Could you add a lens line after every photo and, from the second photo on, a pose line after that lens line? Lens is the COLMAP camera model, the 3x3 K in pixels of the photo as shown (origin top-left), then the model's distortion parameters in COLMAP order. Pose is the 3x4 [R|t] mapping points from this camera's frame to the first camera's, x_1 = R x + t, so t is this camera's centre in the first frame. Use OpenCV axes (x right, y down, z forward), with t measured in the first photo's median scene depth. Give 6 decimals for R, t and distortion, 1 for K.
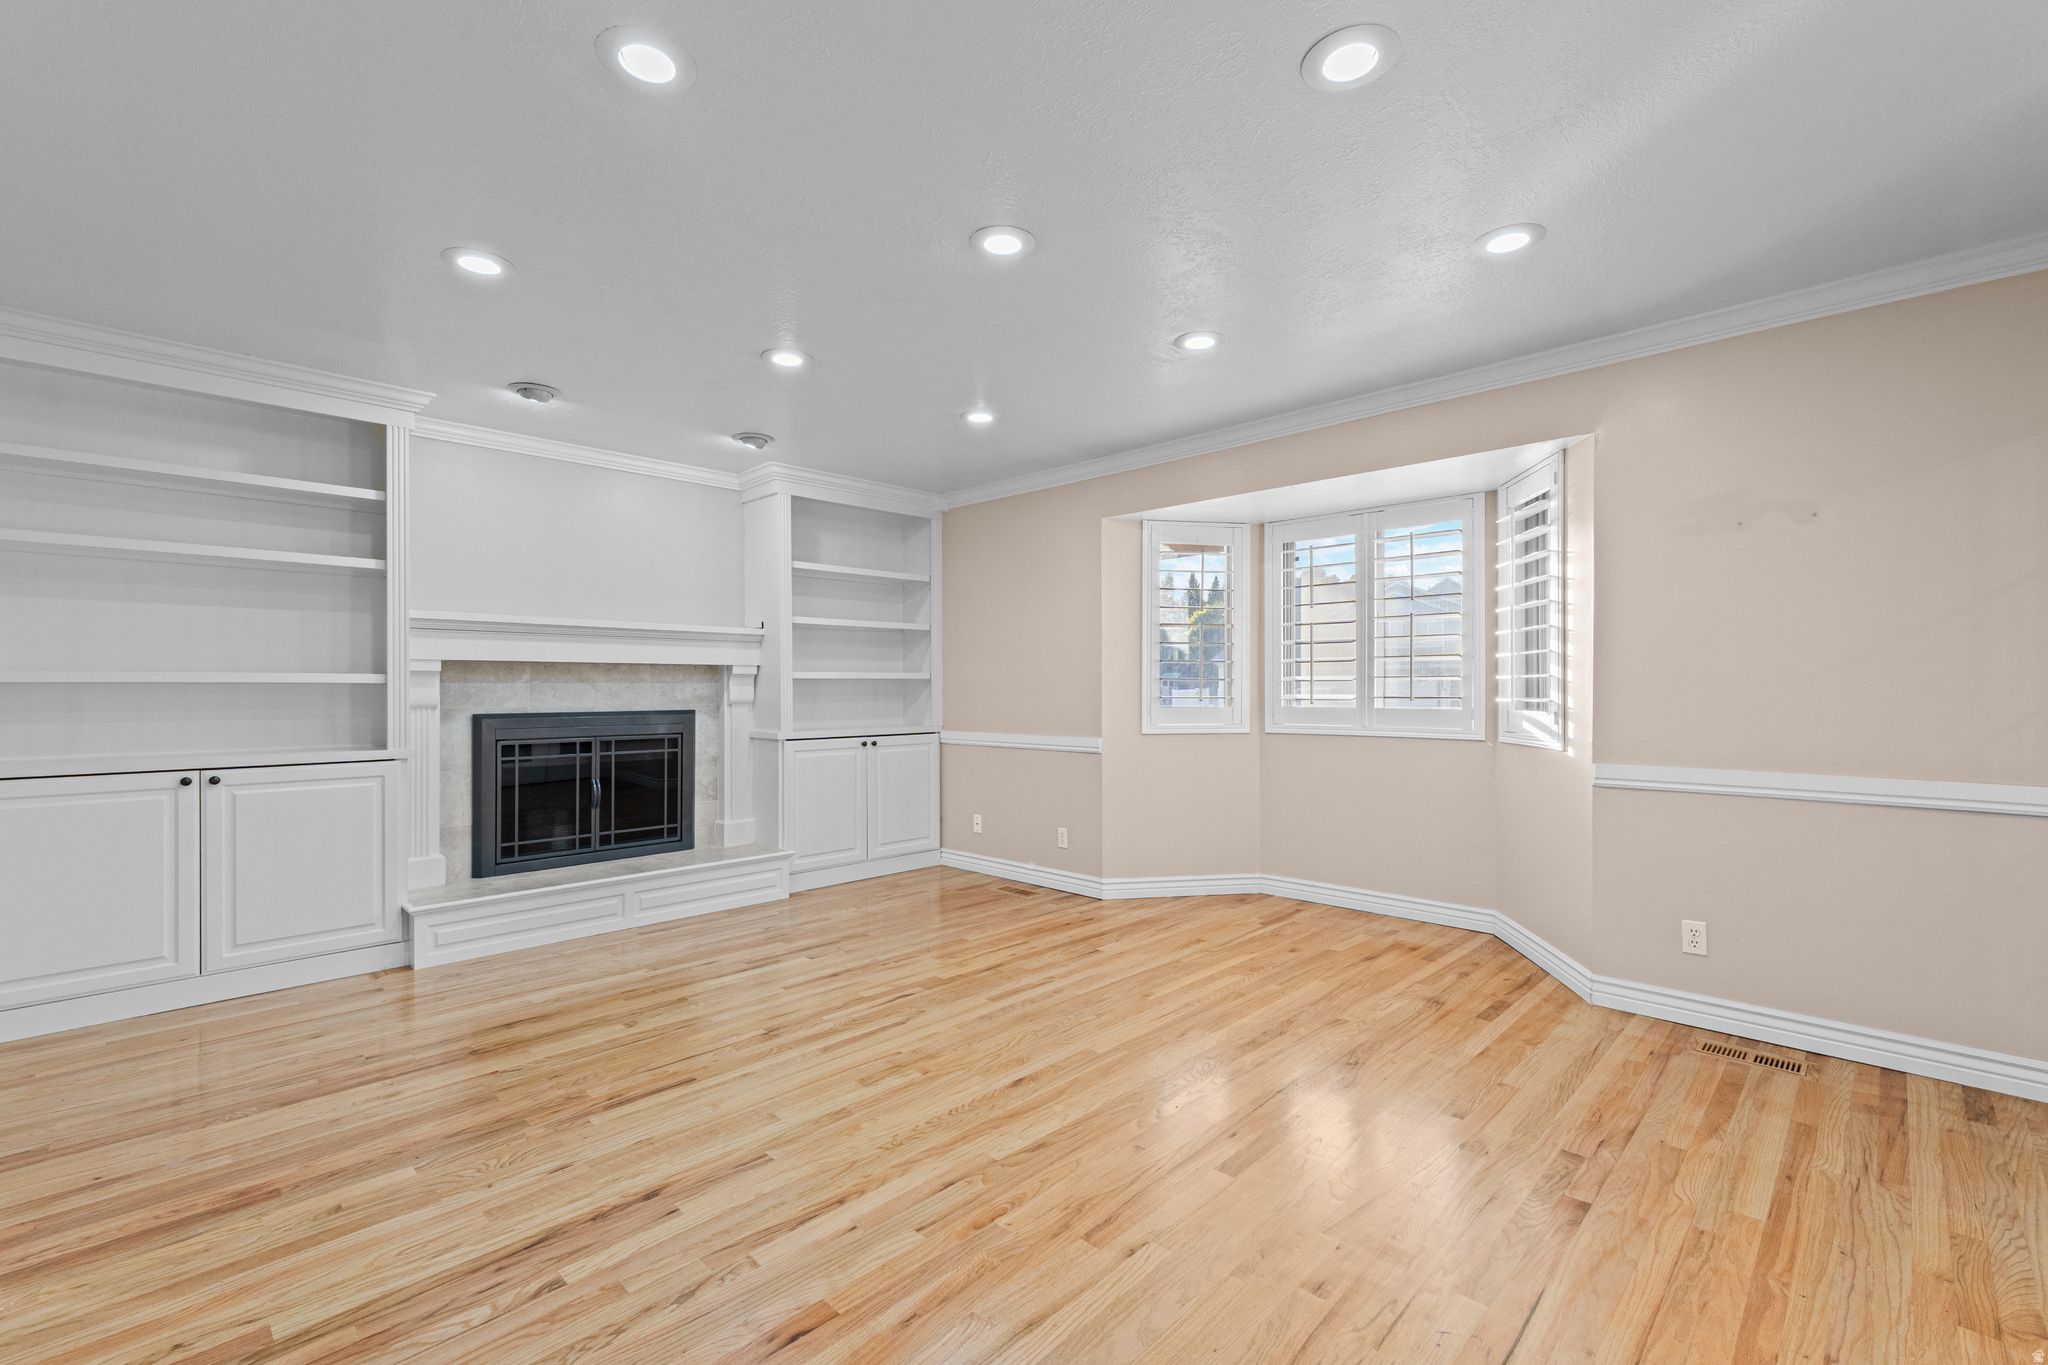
lens RADIAL K [[882.4, 0, 1077.8], [0, 882.4, 671.1], [0, 0, 1]] dist [0.008421, 0.000259]
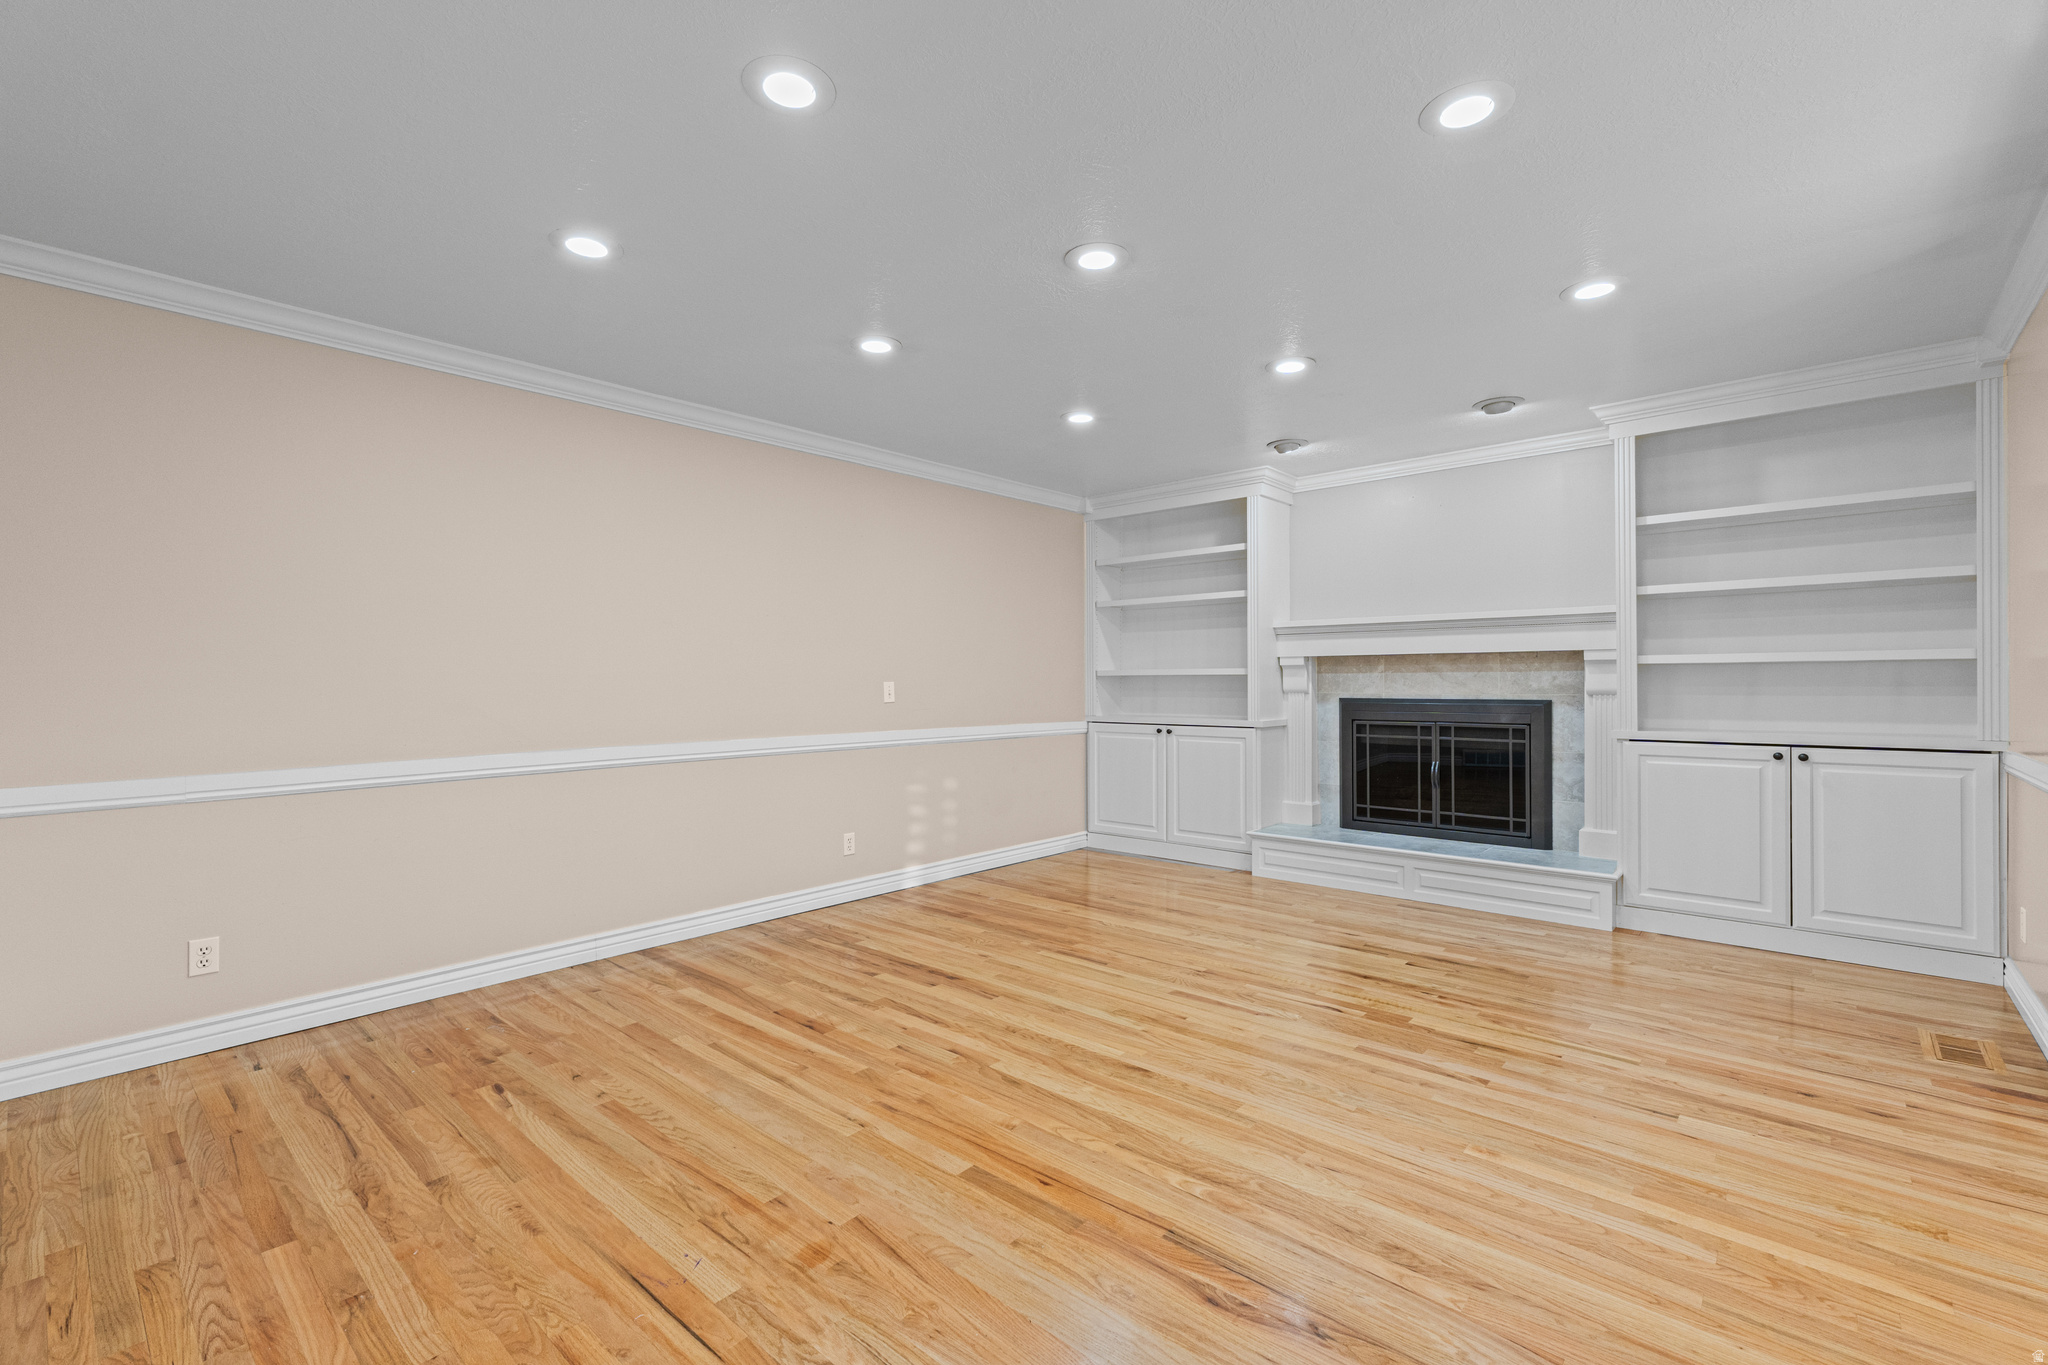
lens RADIAL K [[882.4, 0, 1027.9], [0, 882.4, 688.6], [0, 0, 1]] dist [0.008421, 0.000259]
pose [[0.033063, 0.014490, -0.999348, 0.561699], [0.026274, 0.999537, 0.015362, 0.003855], [0.999108, -0.026764, 0.032667, 0.507476]]
